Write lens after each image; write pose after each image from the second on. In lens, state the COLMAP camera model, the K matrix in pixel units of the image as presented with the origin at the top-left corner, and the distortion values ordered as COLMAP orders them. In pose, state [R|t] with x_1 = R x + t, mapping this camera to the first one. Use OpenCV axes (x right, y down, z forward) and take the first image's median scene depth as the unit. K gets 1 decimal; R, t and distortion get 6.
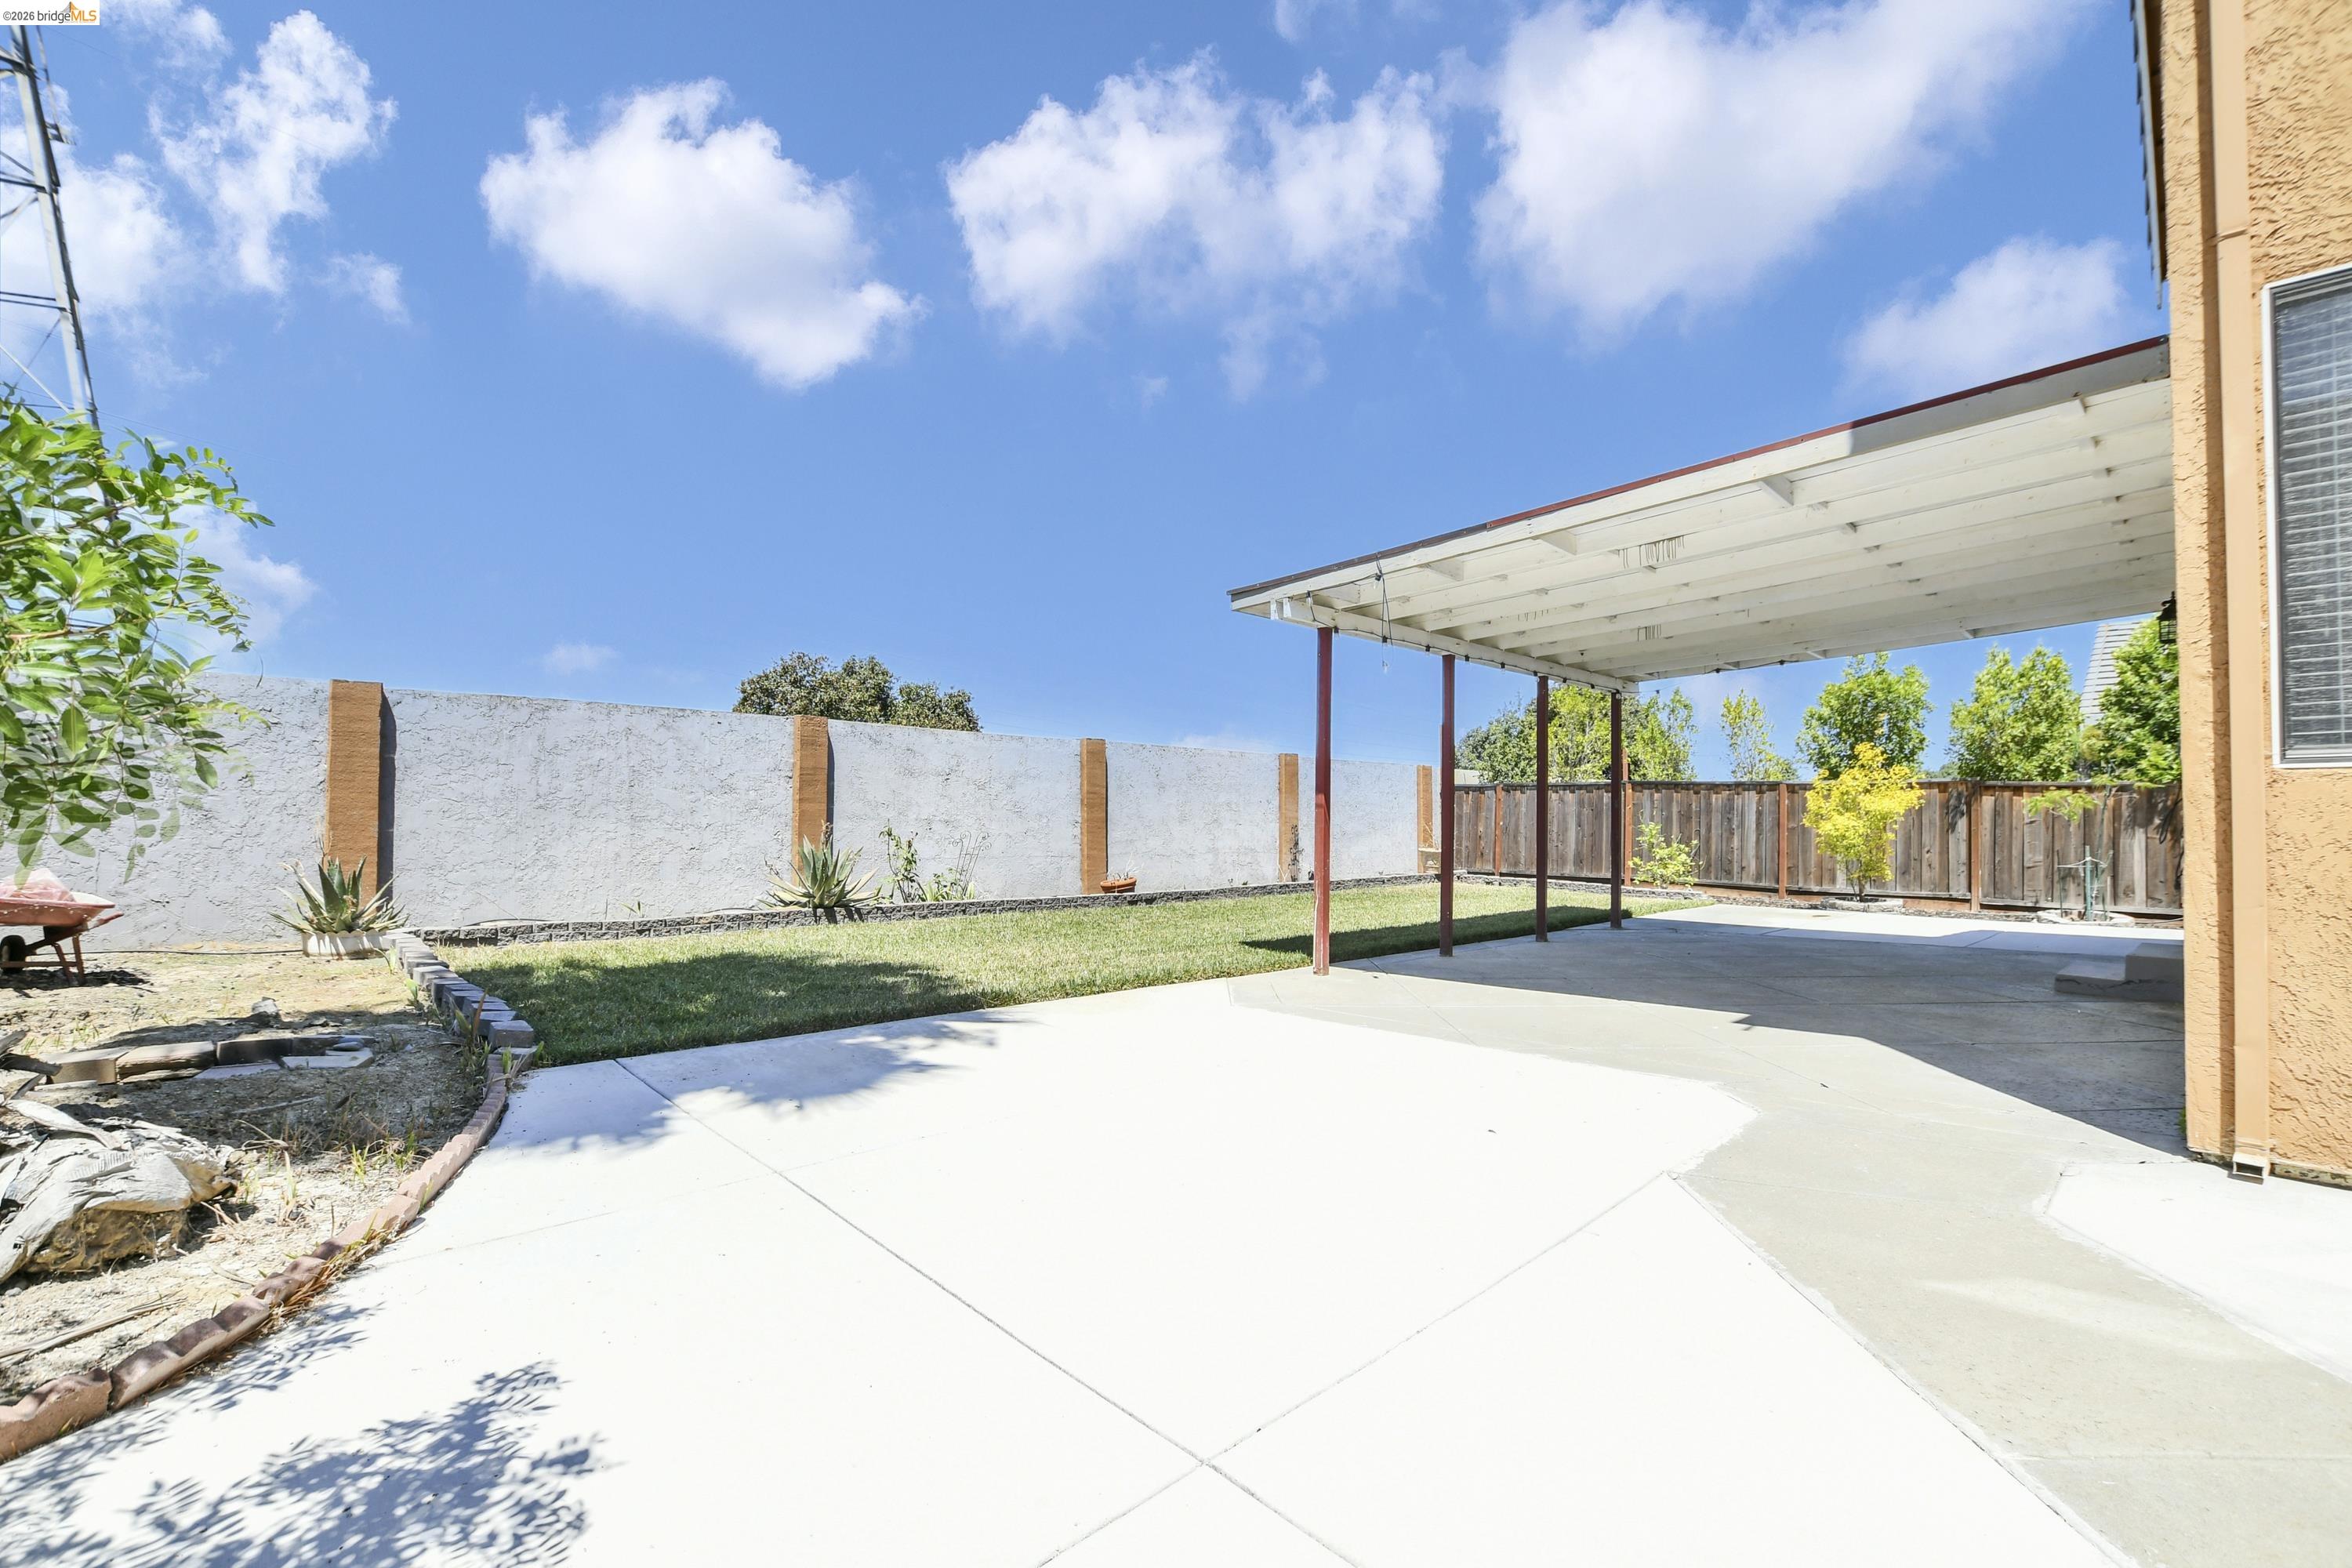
lens RADIAL K [[1035.1, 0, 1182.6], [0, 1035.1, 797.6], [0, 0, 1]] dist [-0.035571, 0.007264]
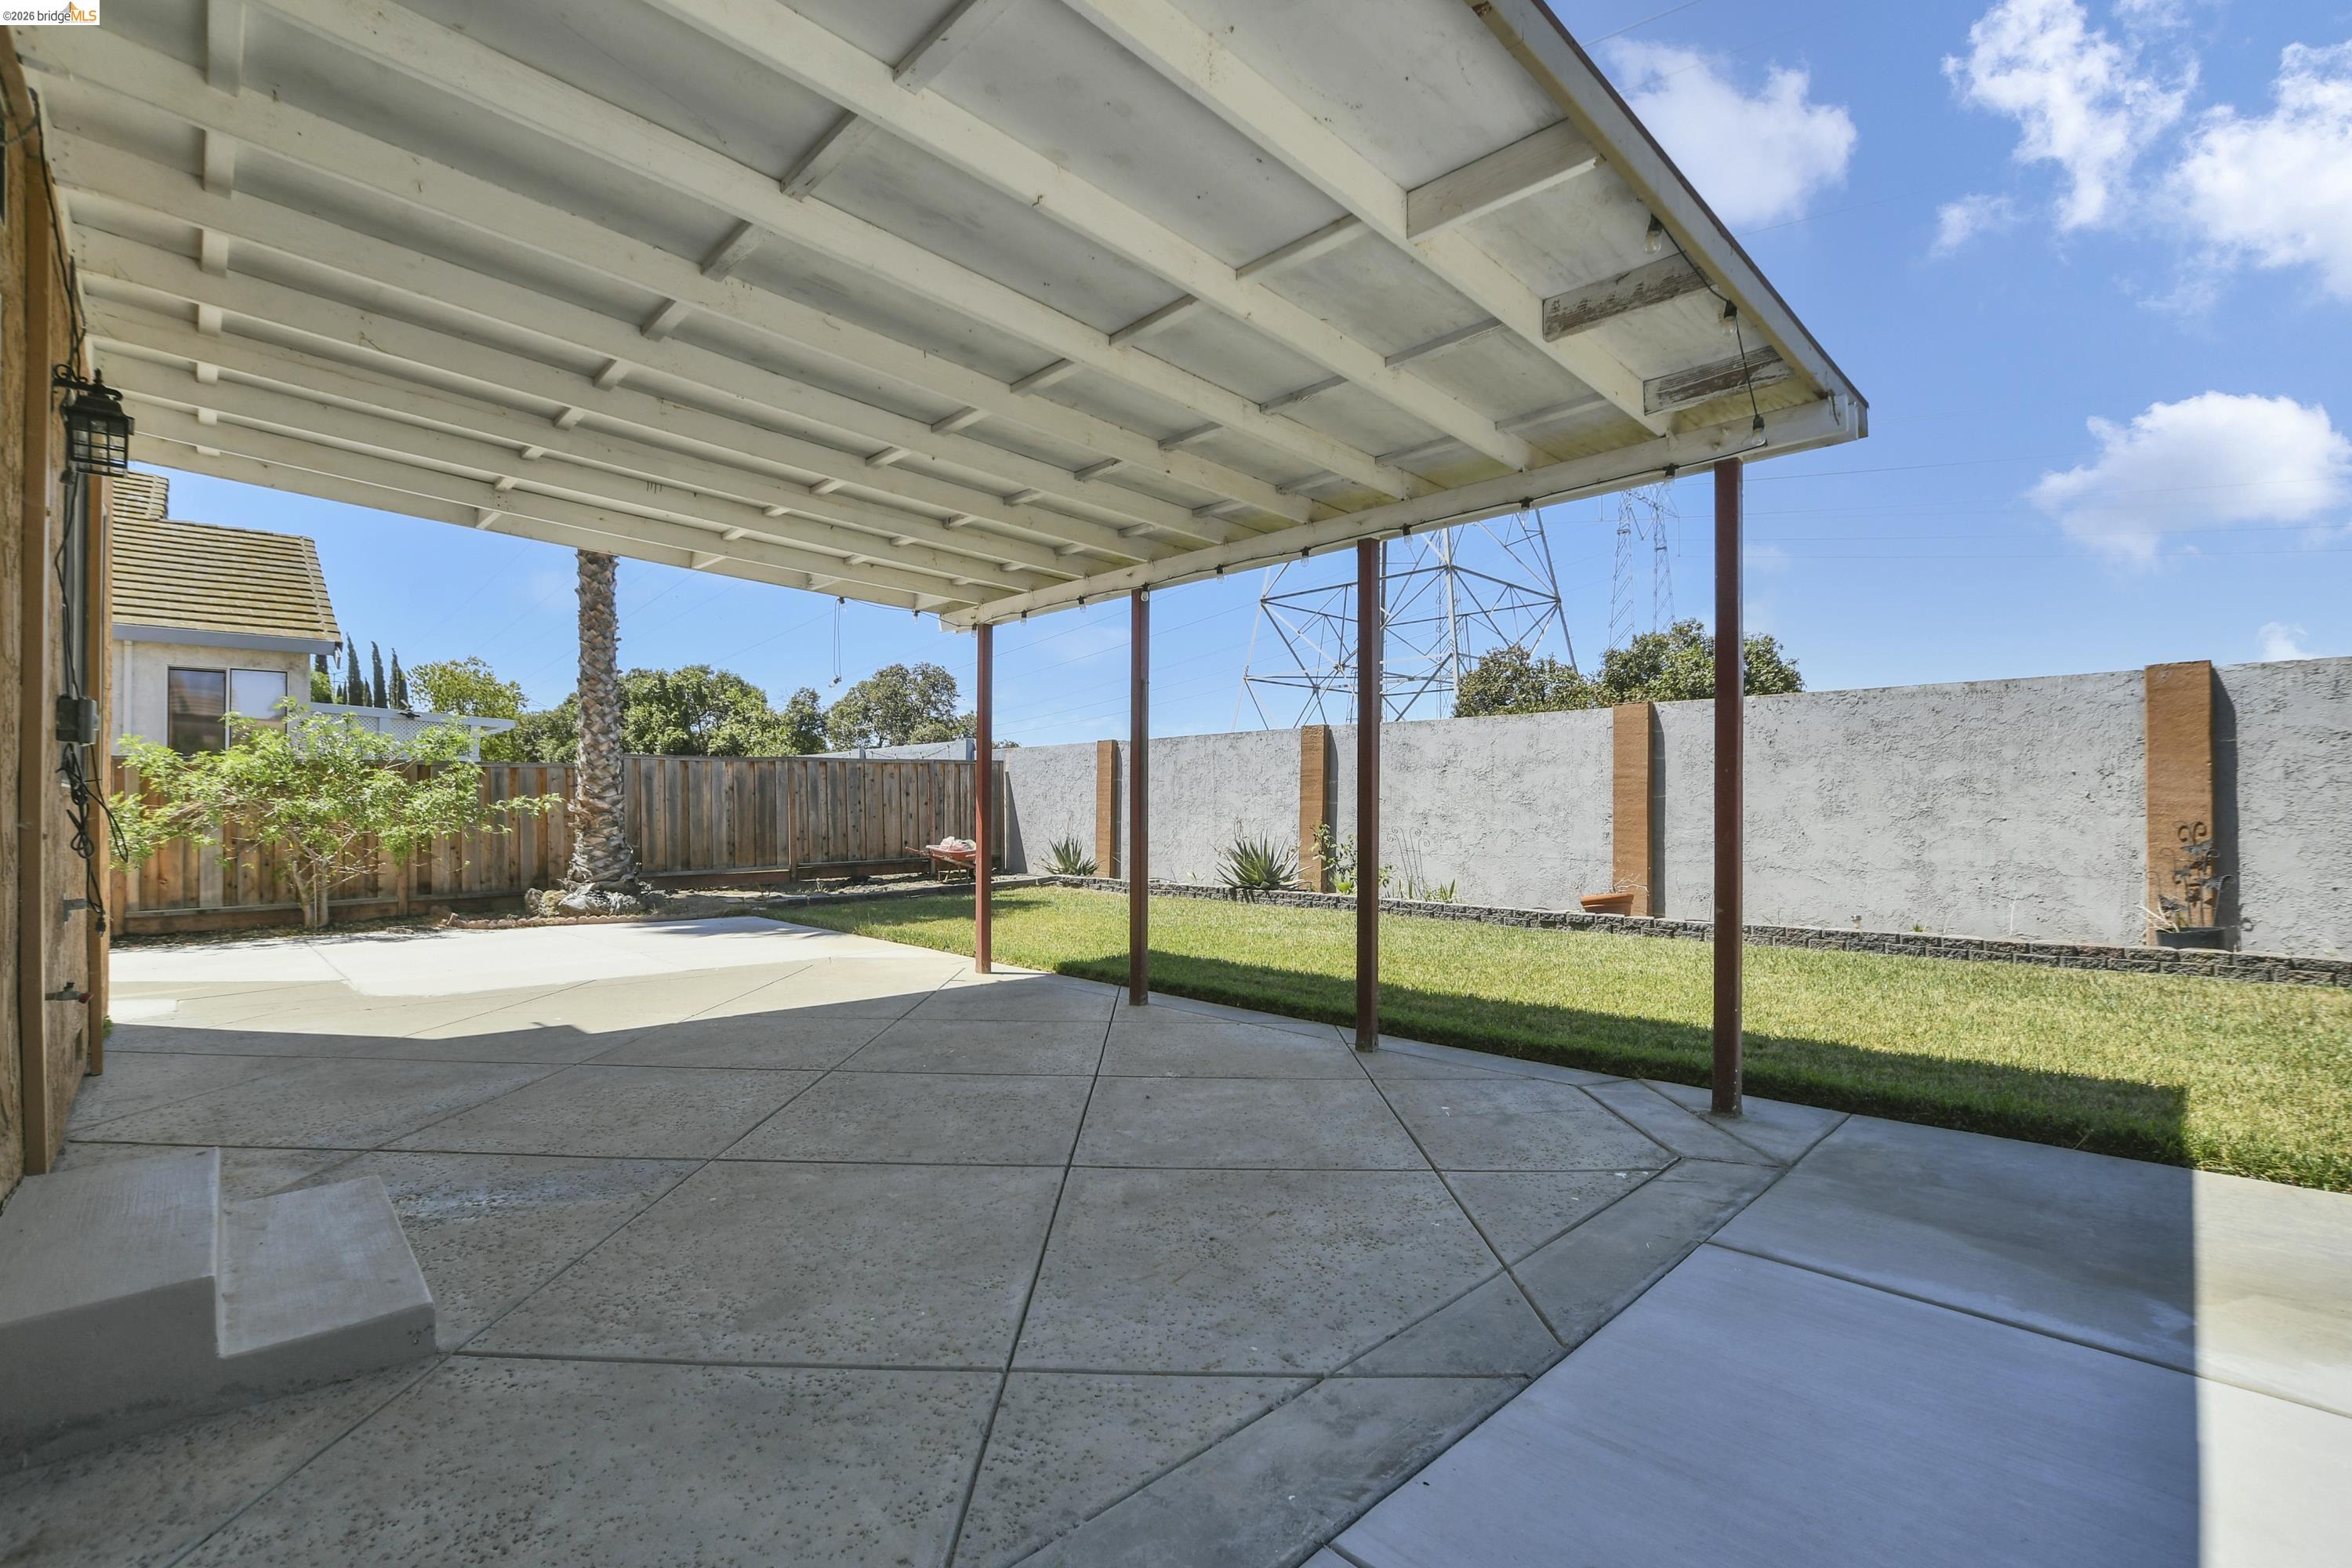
lens RADIAL K [[1035.1, 0, 1170.0], [0, 1035.1, 801.7], [0, 0, 1]] dist [-0.035571, 0.007264]
pose [[-0.005502, -0.015268, -0.999868, 0.670902], [0.025266, 0.999562, -0.015403, 0.017191], [0.999666, -0.025348, -0.005114, 0.704957]]
